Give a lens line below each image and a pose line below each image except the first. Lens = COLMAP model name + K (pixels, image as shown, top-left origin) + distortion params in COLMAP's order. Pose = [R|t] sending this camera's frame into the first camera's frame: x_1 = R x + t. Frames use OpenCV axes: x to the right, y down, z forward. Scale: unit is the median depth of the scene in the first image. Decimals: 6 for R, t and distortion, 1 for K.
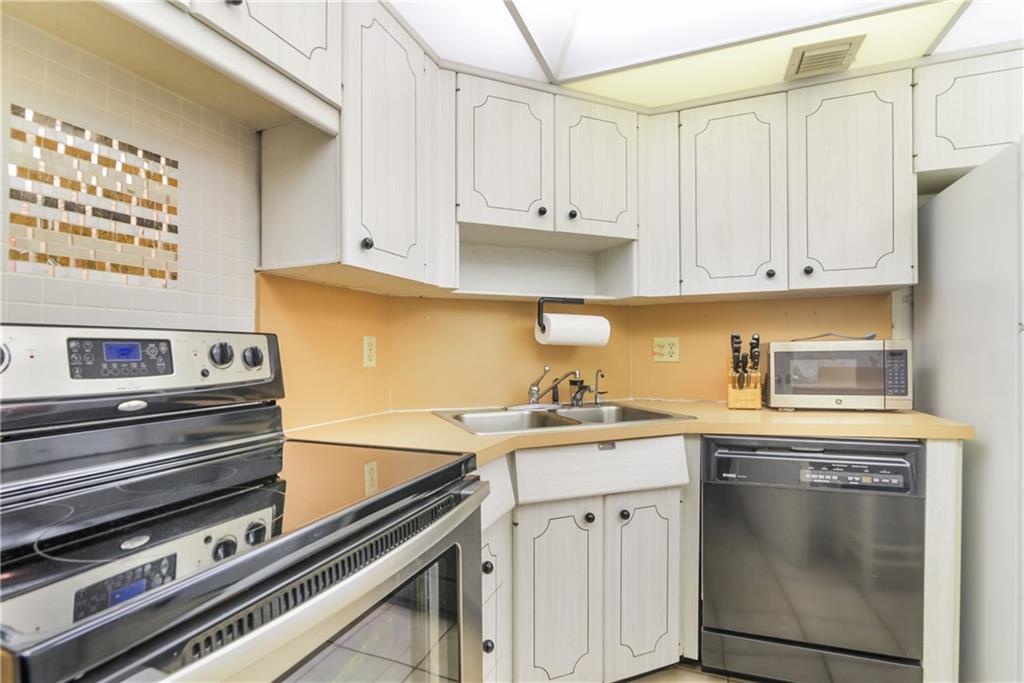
lens RADIAL K [[476.4, 0, 509.0], [0, 476.4, 347.6], [0, 0, 1]] dist [-0.022602, 0.000078]
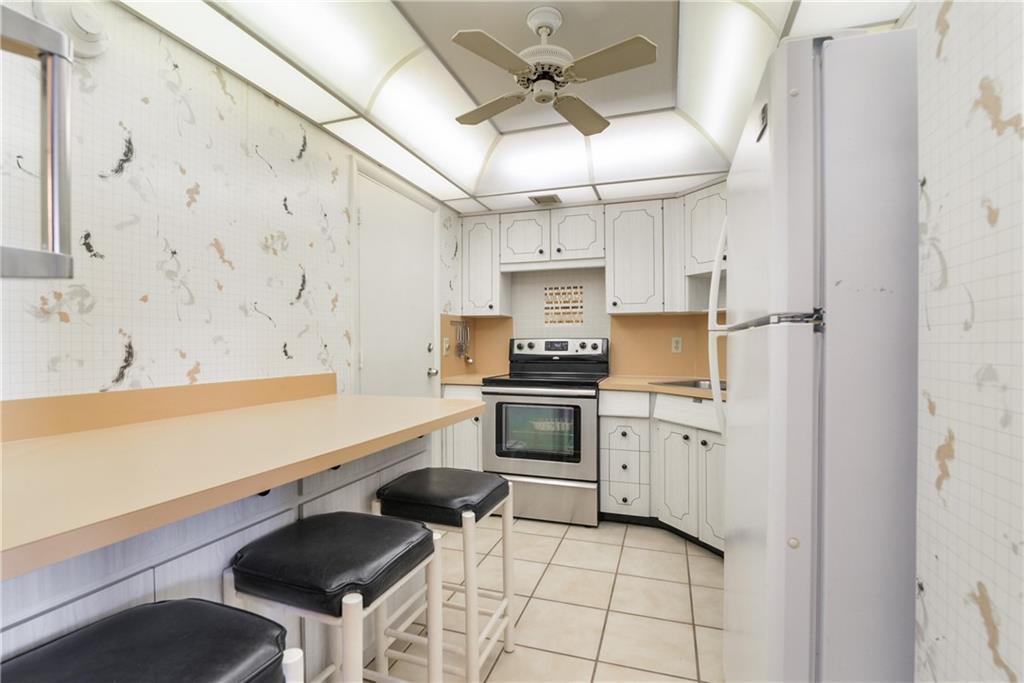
lens RADIAL K [[476.4, 0, 509.0], [0, 476.4, 347.6], [0, 0, 1]] dist [-0.022602, 0.000078]
pose [[0.062582, 0.013347, -0.997951, 2.702288], [0.007302, 0.999878, 0.013831, -0.020395], [0.998013, -0.008152, 0.062477, 0.297833]]
